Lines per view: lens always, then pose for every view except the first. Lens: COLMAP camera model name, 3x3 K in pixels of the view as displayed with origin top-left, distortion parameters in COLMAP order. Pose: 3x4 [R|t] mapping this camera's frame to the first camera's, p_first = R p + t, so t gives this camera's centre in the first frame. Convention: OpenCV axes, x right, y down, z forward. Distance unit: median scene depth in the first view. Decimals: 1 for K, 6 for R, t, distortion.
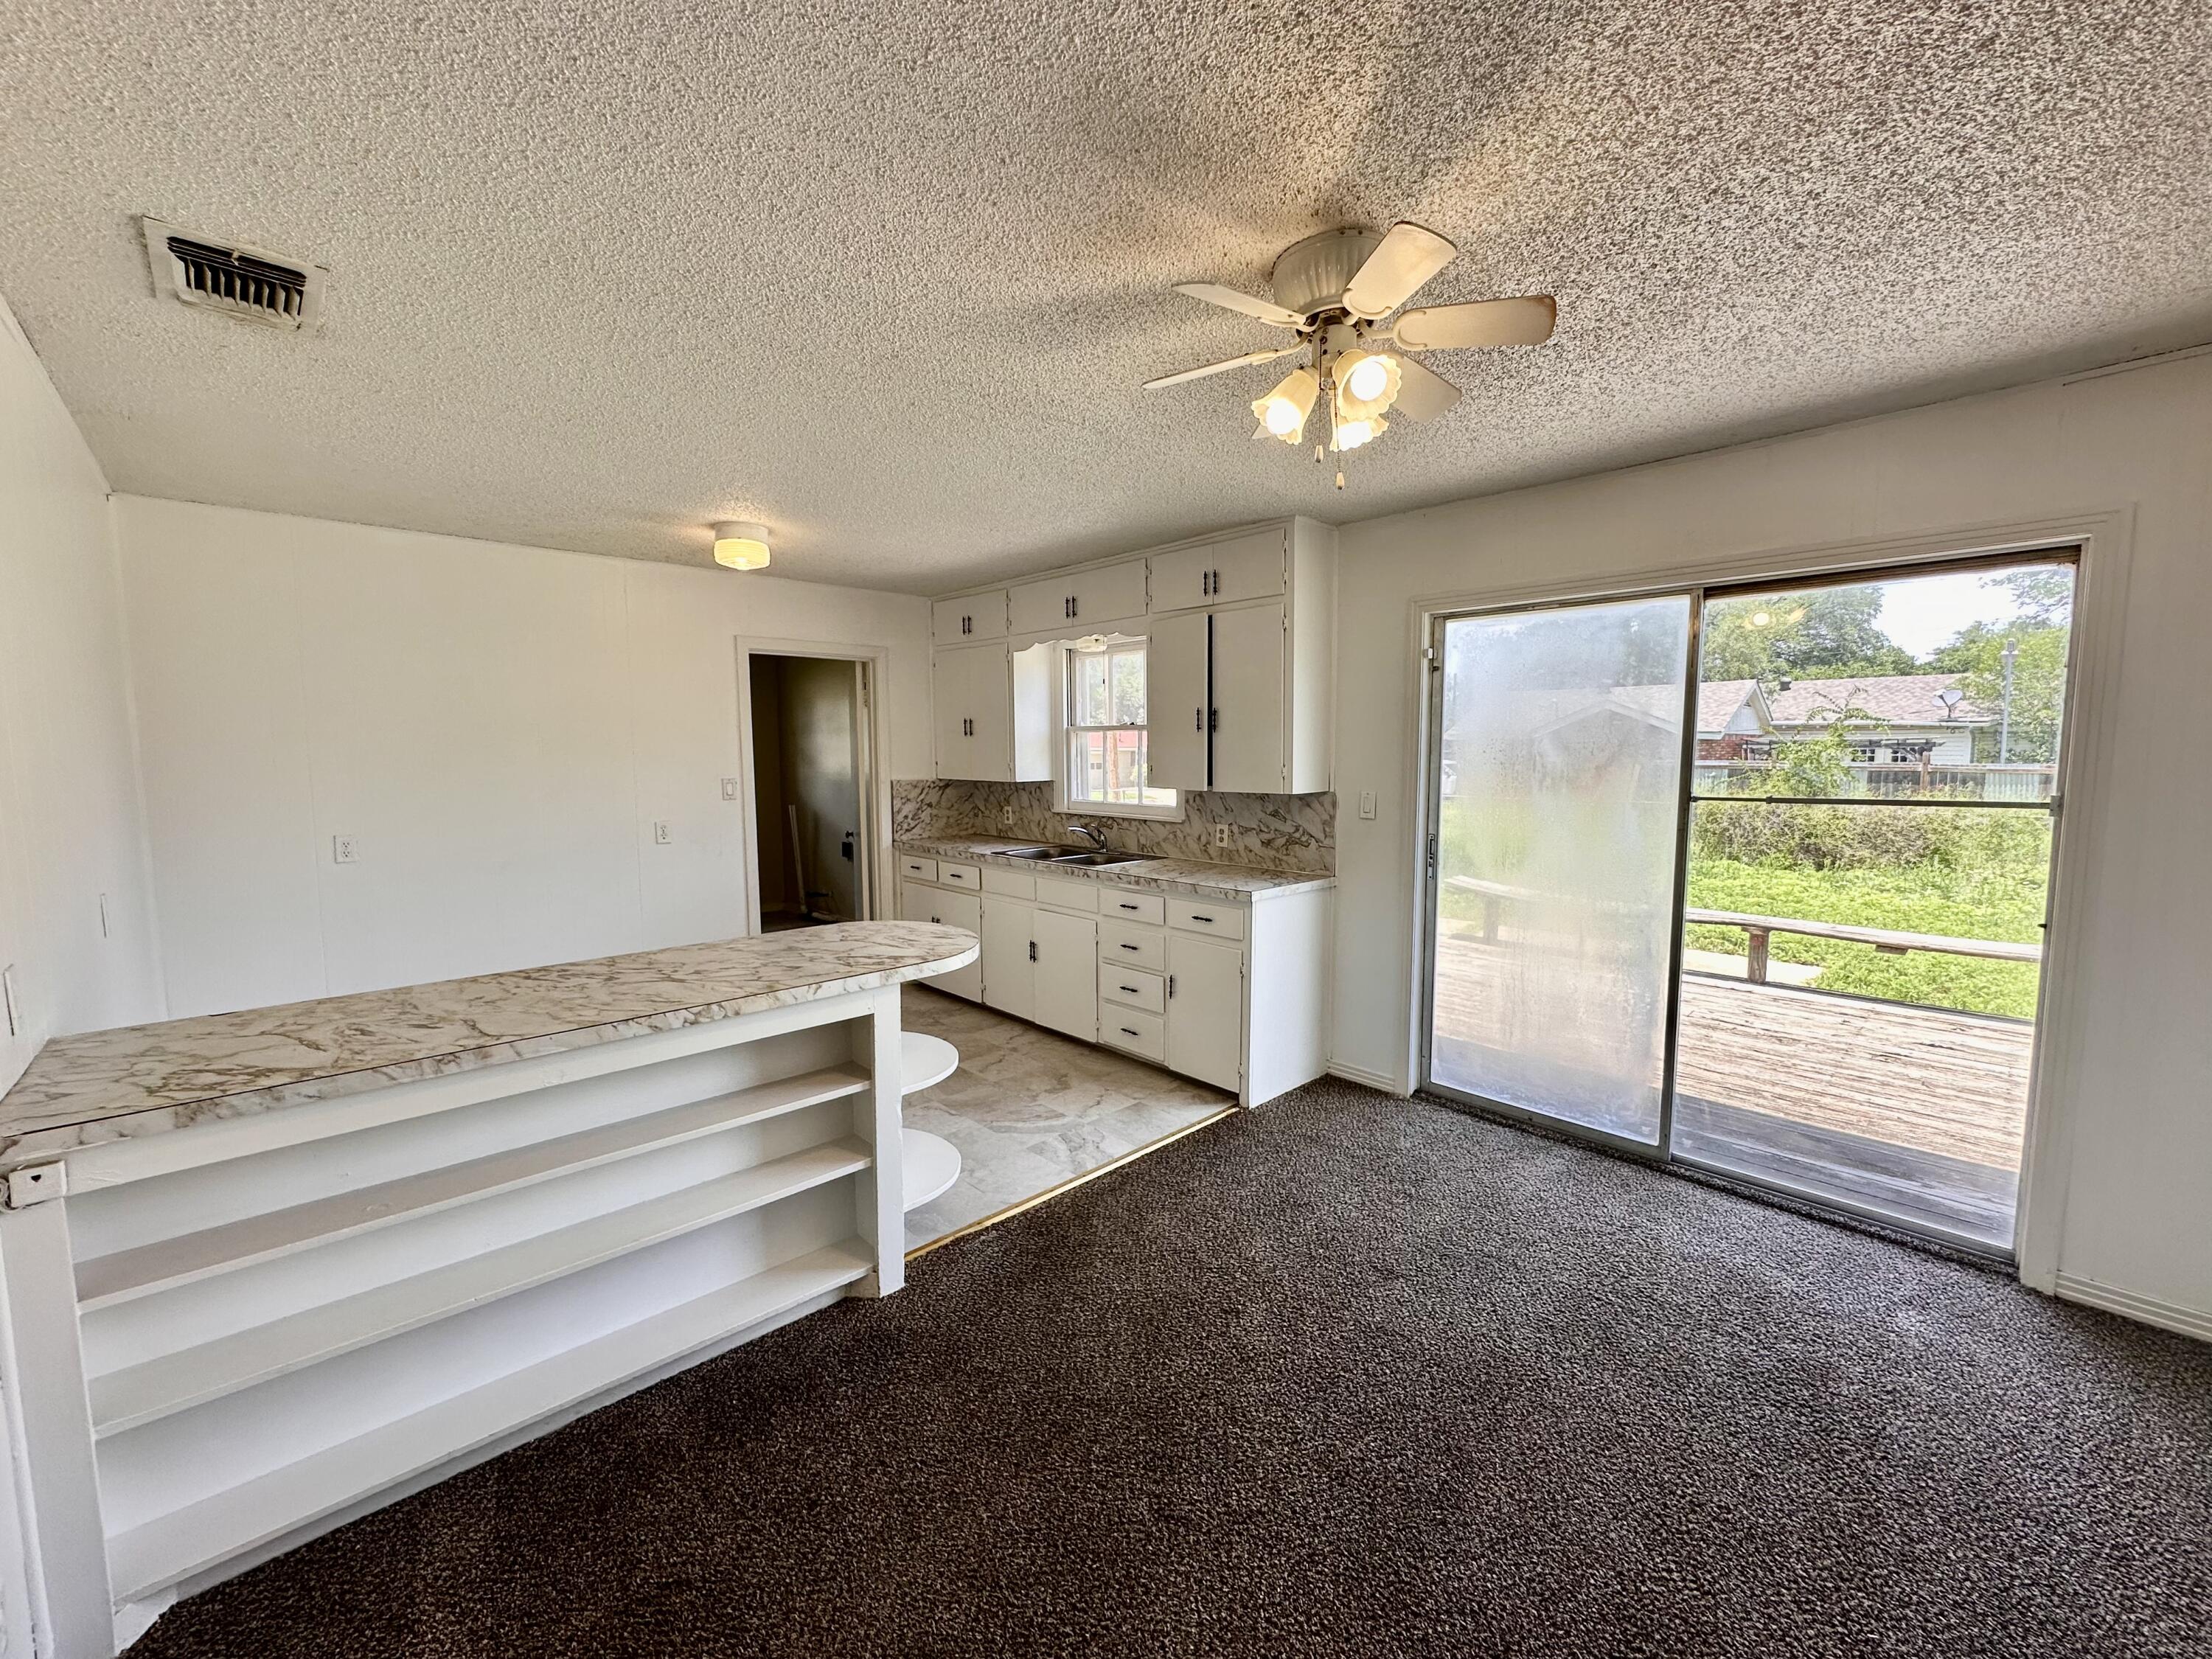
lens RADIAL K [[883.6, 0, 1106.7], [0, 883.6, 829.5], [0, 0, 1]] dist [-0.001105, 0.000157]
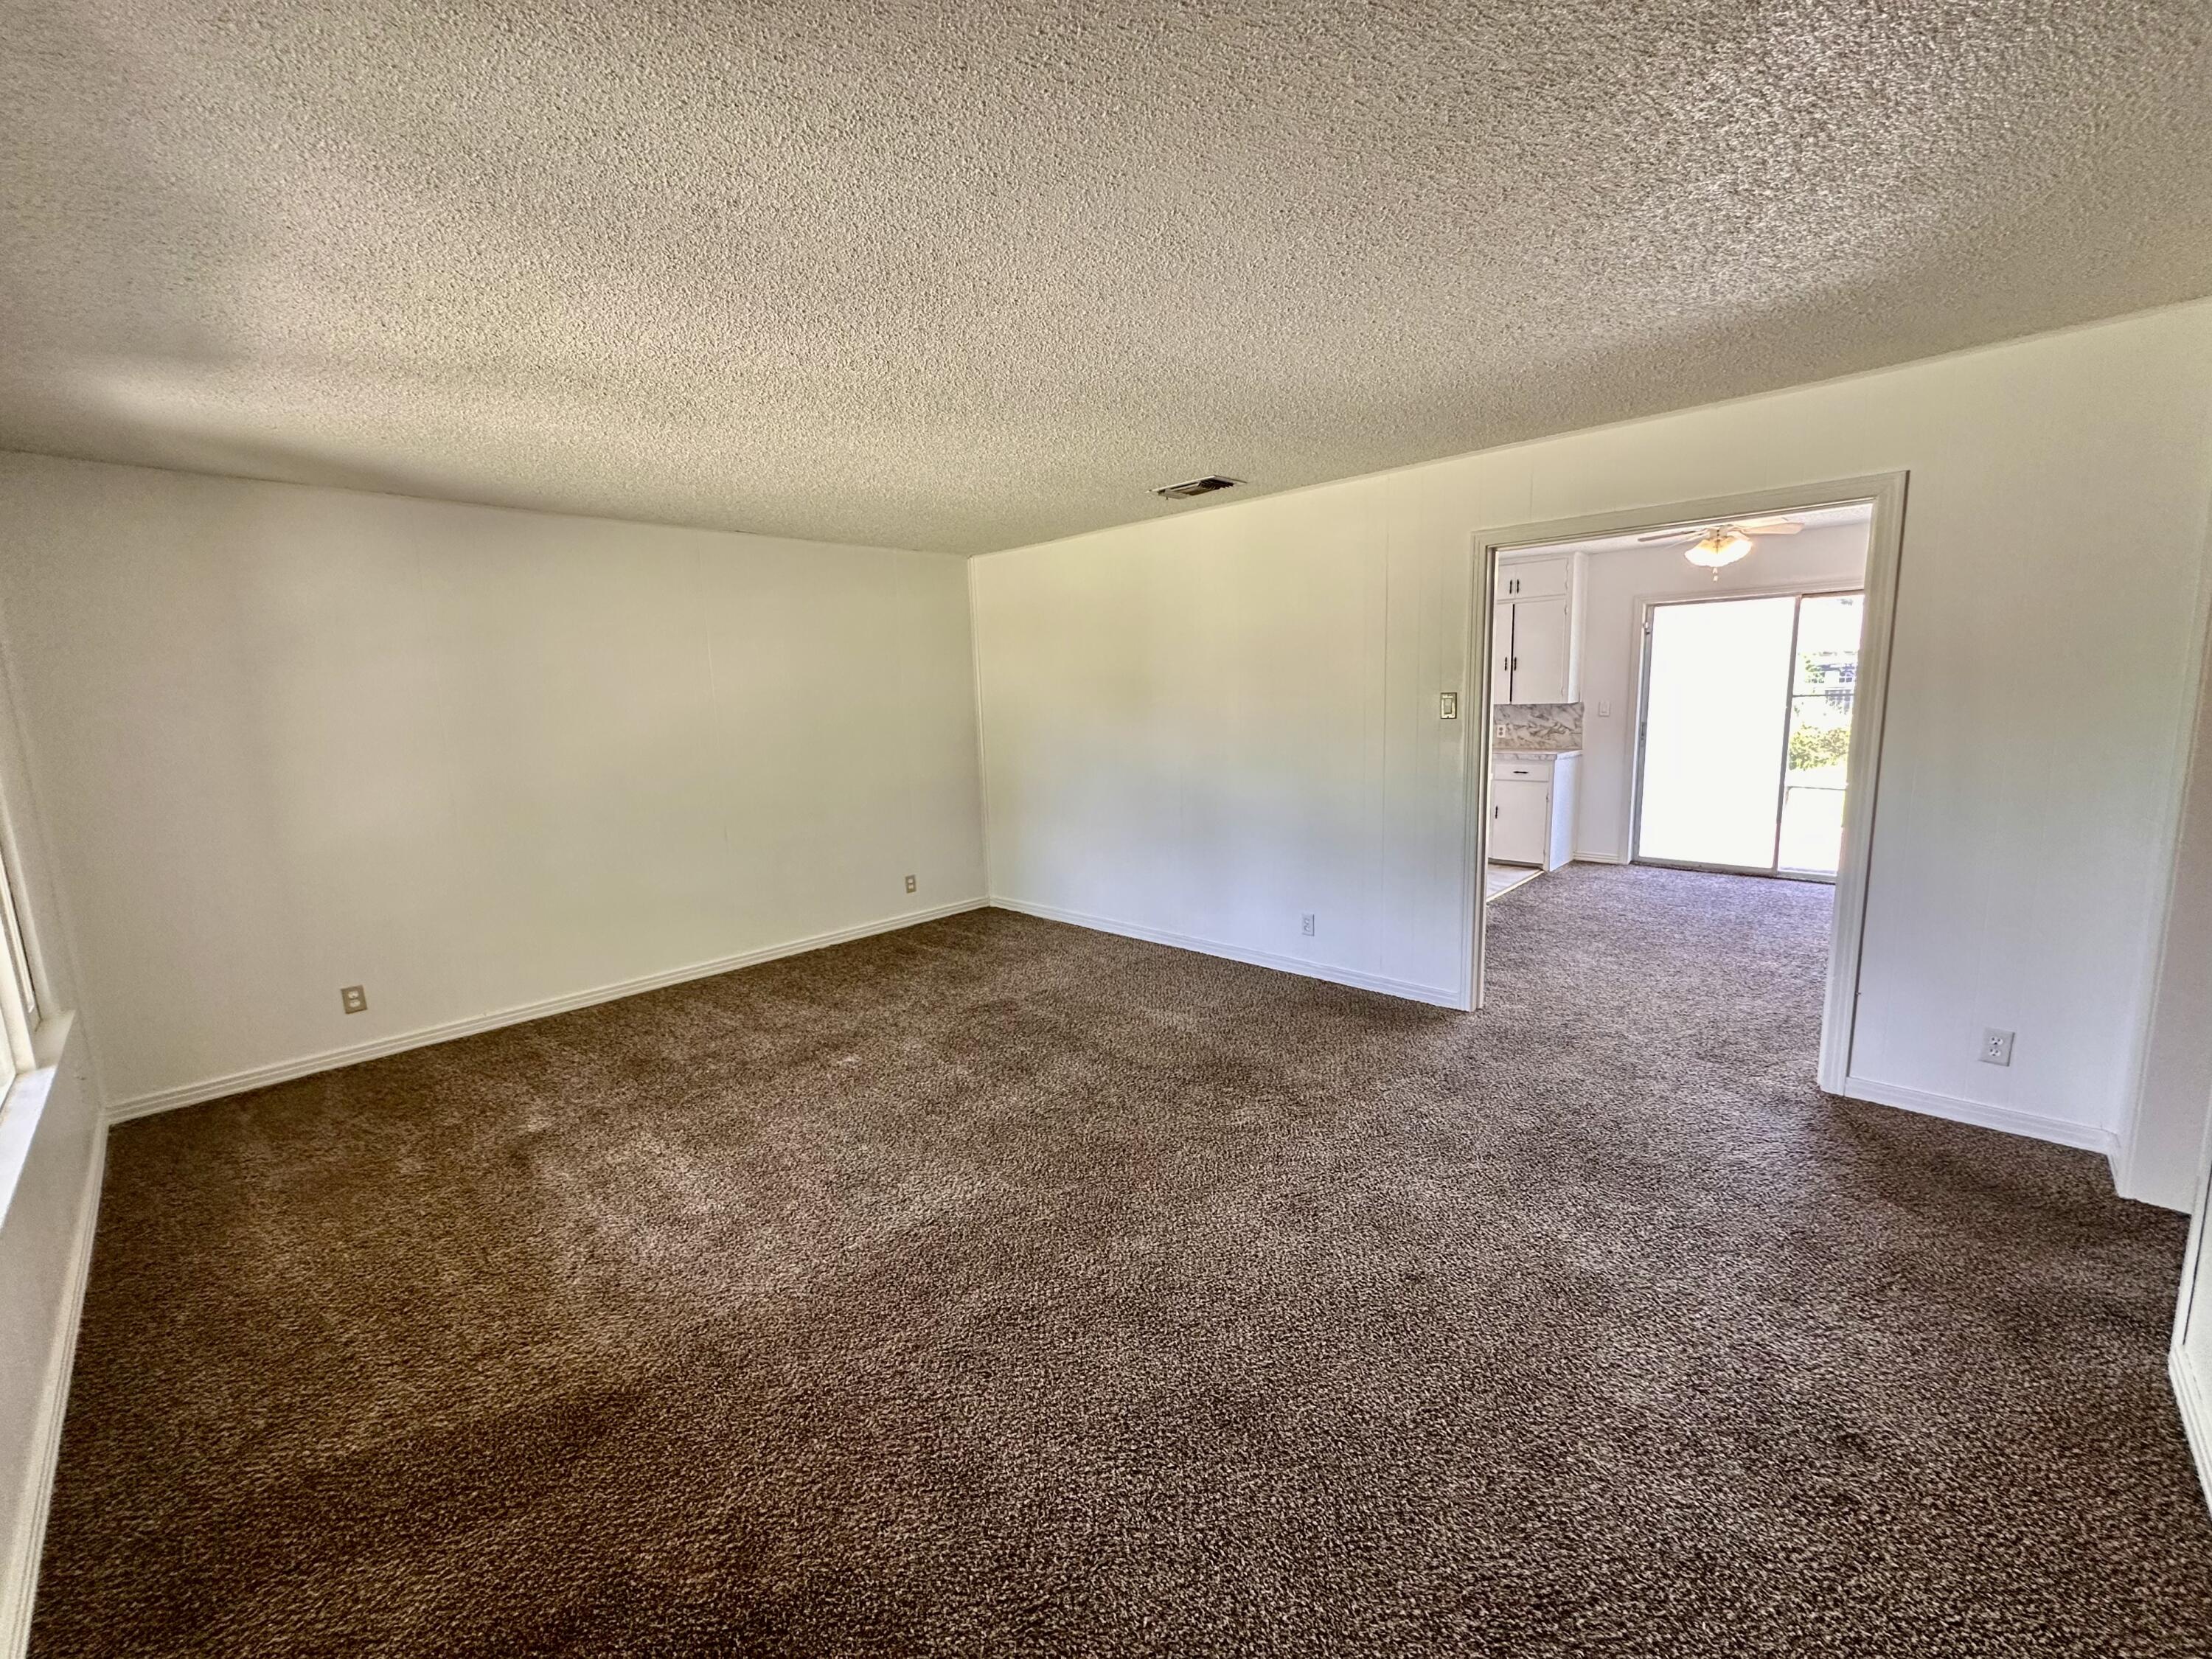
lens RADIAL K [[883.6, 0, 1106.7], [0, 883.6, 829.5], [0, 0, 1]] dist [-0.001105, 0.000157]
pose [[0.998437, -0.036486, 0.042340, -0.820898], [0.033835, 0.997520, 0.061718, 0.074931], [-0.044487, -0.060189, 0.997195, -0.796727]]
